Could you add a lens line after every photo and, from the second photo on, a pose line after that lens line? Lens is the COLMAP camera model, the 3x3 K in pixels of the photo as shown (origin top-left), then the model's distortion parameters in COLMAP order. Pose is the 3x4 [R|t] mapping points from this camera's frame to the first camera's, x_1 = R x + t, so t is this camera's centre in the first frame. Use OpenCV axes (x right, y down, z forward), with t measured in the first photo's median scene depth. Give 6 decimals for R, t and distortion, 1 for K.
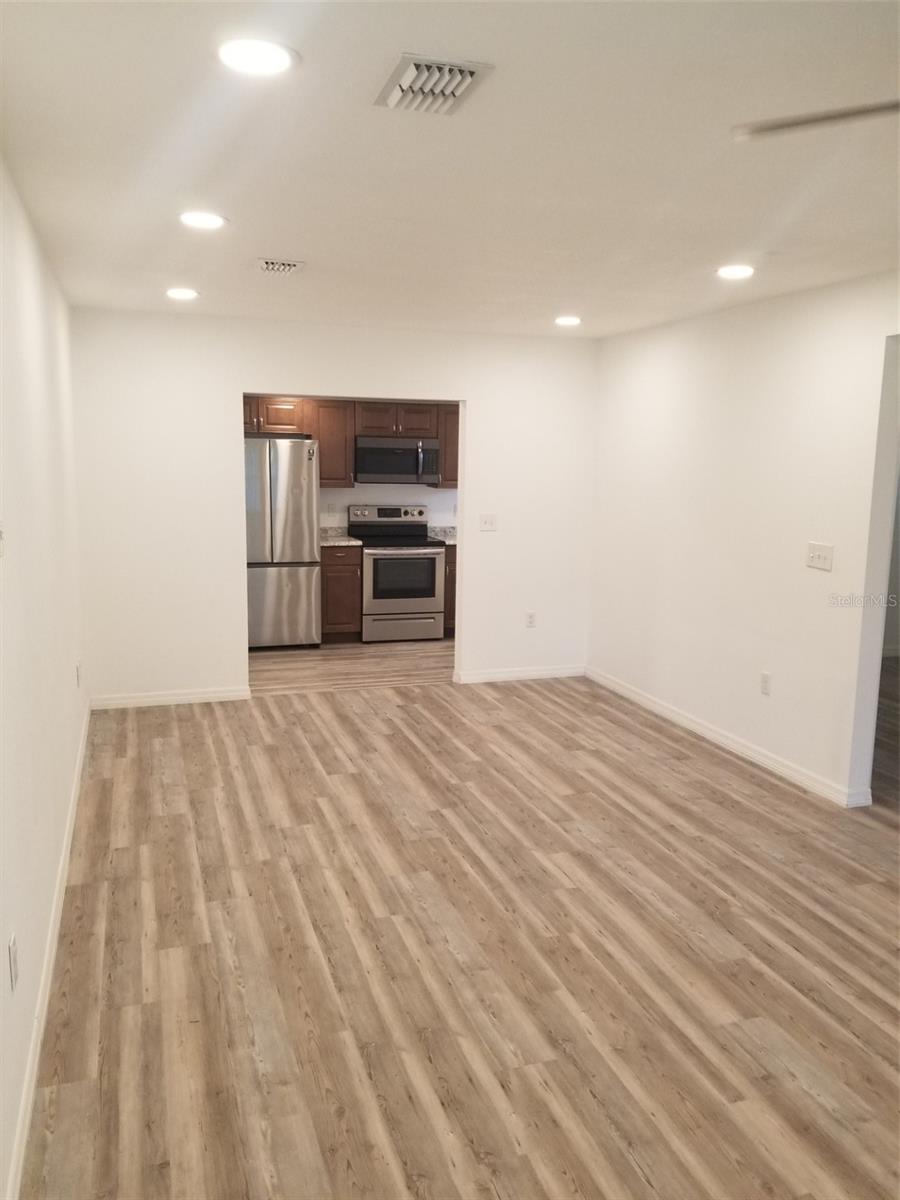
lens RADIAL K [[944.6, 0, 450.0], [0, 944.6, 600.0], [0, 0, 1]] dist [-0.002177, -0.056371]
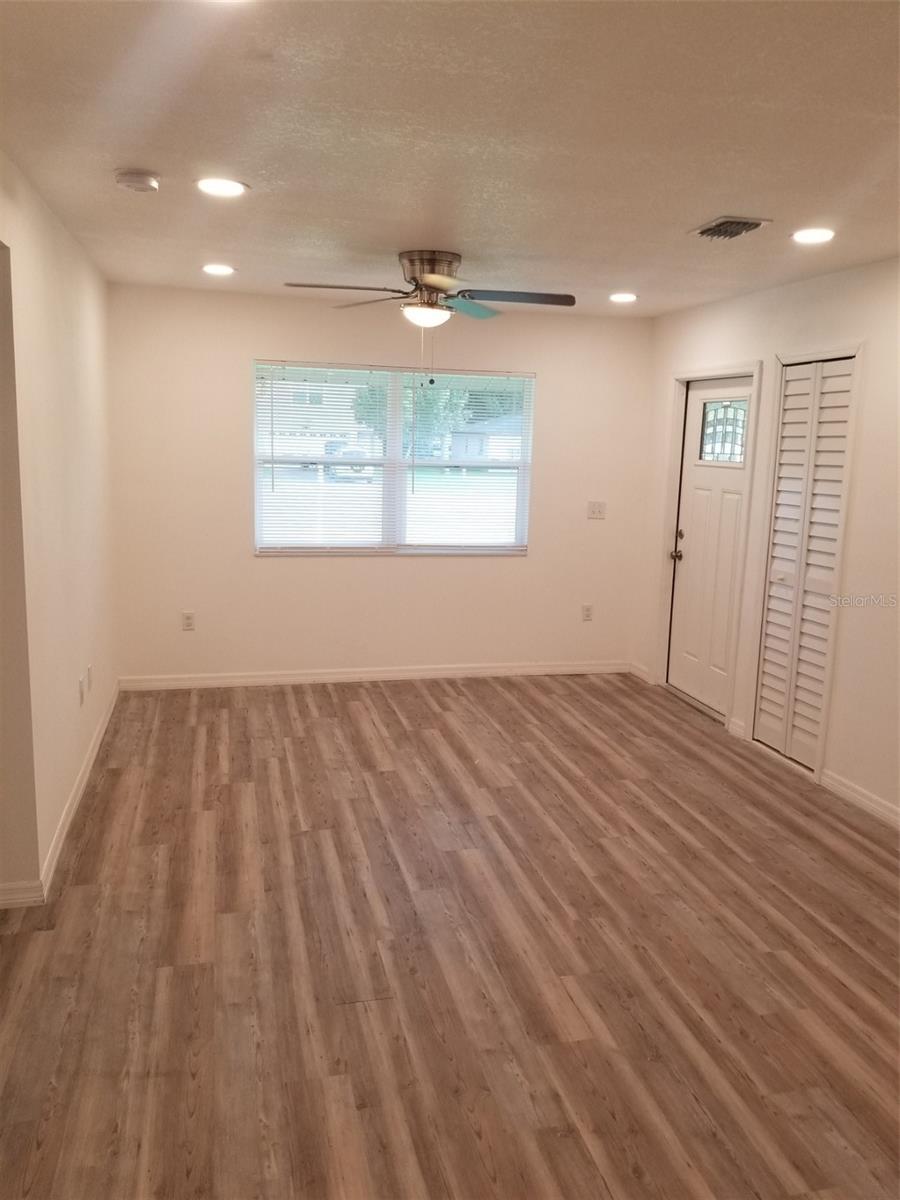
lens RADIAL K [[944.6, 0, 450.0], [0, 944.6, 600.0], [0, 0, 1]] dist [-0.002177, -0.056371]
pose [[-0.996276, -0.044118, 0.074085, 0.206626], [-0.018032, 0.946796, 0.321328, -0.290022], [-0.084320, 0.318796, -0.944065, 1.884915]]
